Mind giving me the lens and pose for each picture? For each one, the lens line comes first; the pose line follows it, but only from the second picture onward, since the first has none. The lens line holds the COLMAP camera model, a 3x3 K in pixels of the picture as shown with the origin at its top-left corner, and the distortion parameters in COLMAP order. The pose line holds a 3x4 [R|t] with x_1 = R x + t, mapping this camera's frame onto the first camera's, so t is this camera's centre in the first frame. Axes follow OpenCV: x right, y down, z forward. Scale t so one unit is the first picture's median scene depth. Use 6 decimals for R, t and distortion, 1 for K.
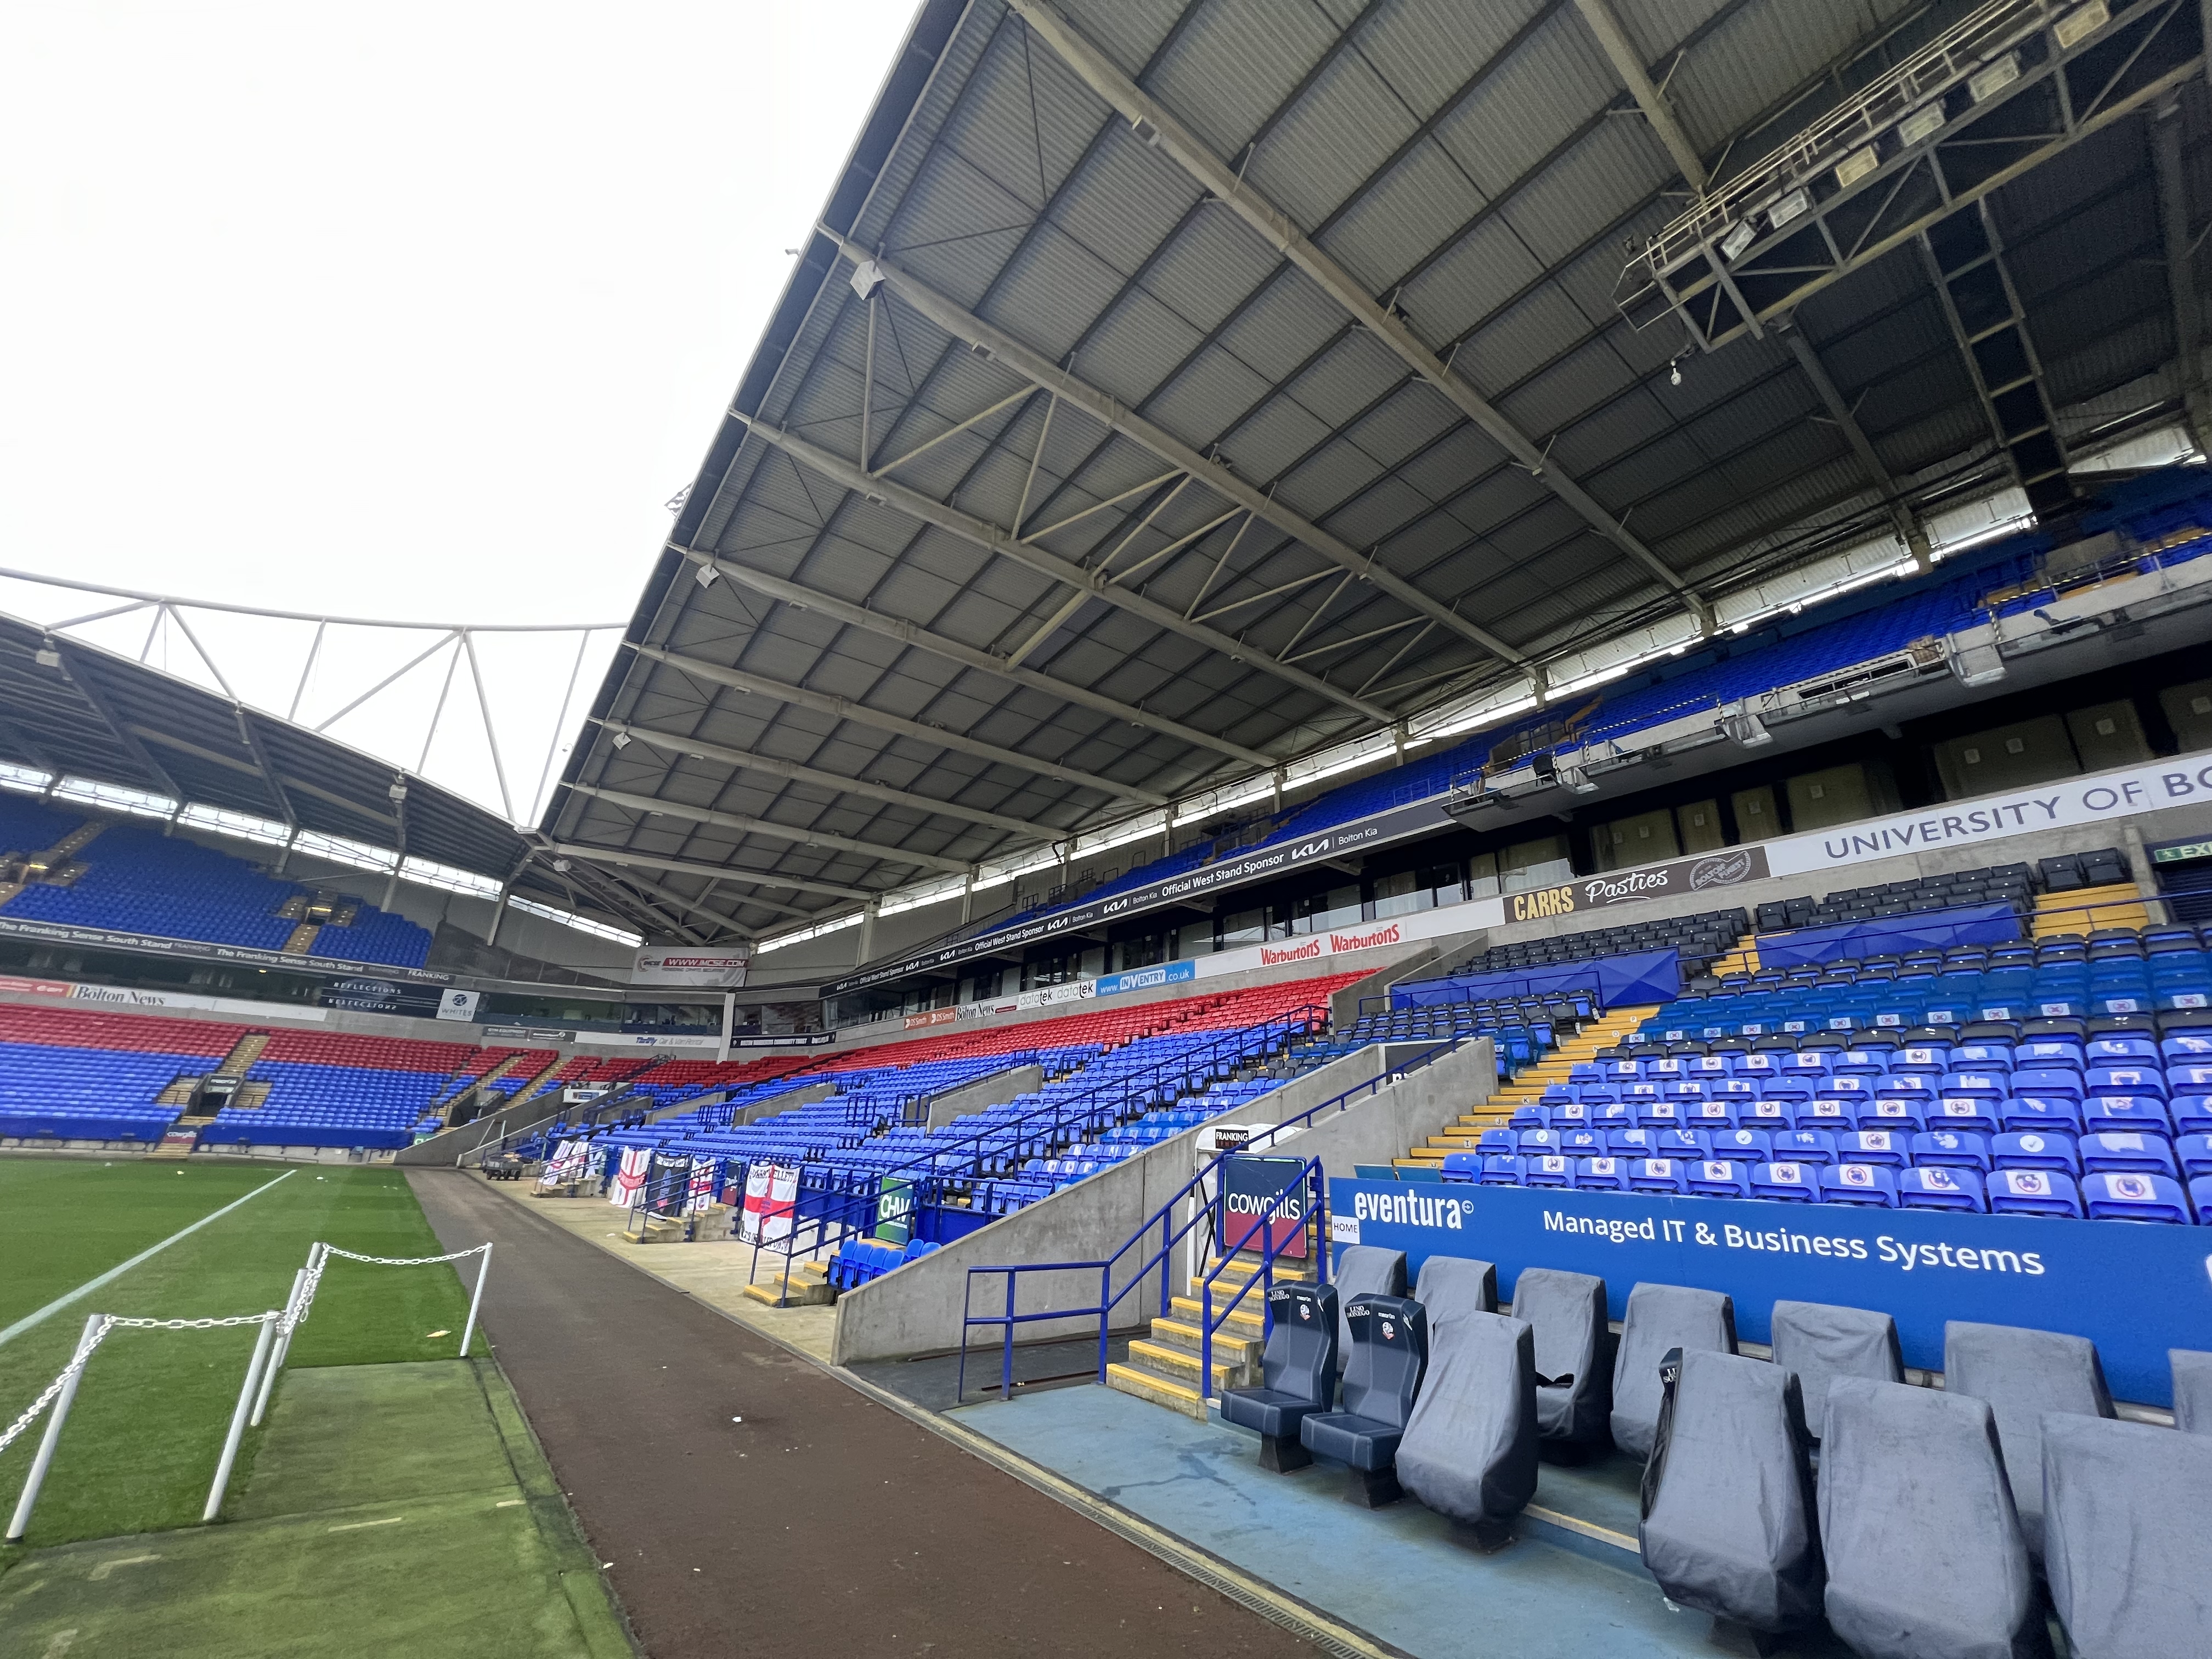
lens RADIAL K [[857.7, 0, 1106.0], [0, 857.7, 829.5], [0, 0, 1]] dist [0.000534, 0.000047]
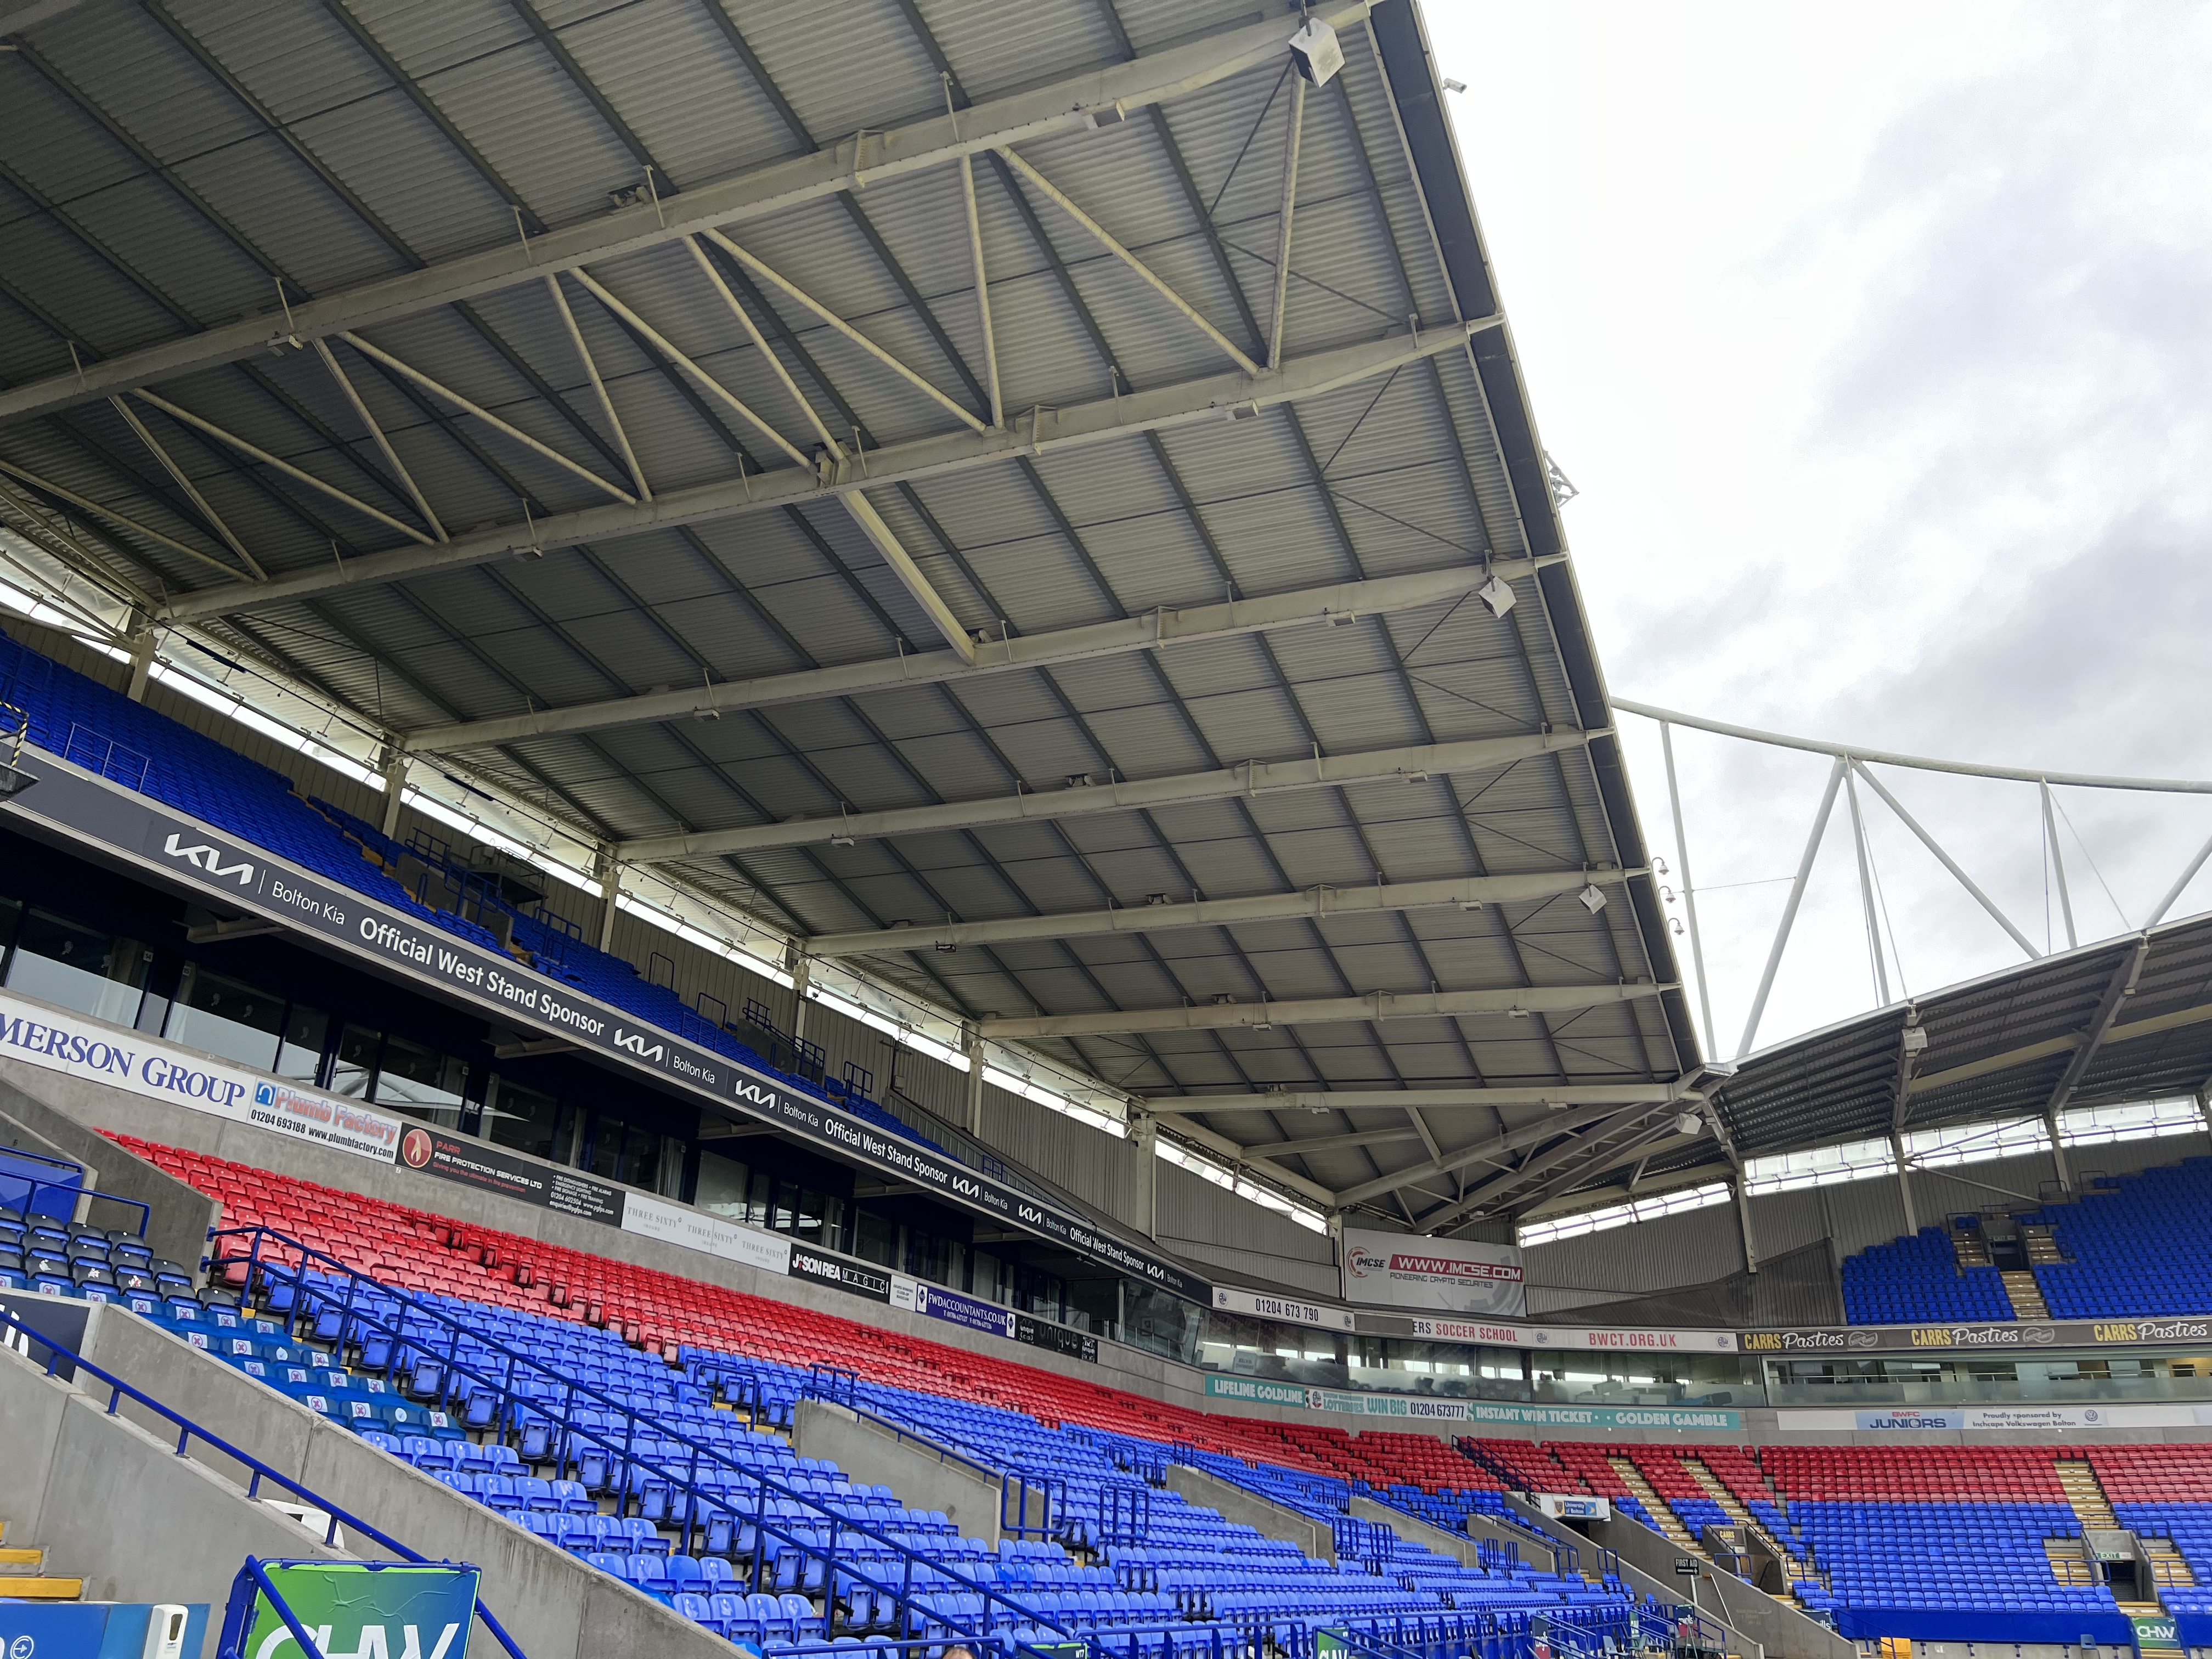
lens RADIAL K [[1597.6, 0, 1106.0], [0, 1597.6, 829.5], [0, 0, 1]] dist [0.035212, -0.001442]
pose [[-0.495201, 0.312628, 0.810580, -0.985962], [-0.334138, 0.792709, -0.509868, 0.404156], [-0.801952, -0.523332, -0.288090, 1.213393]]
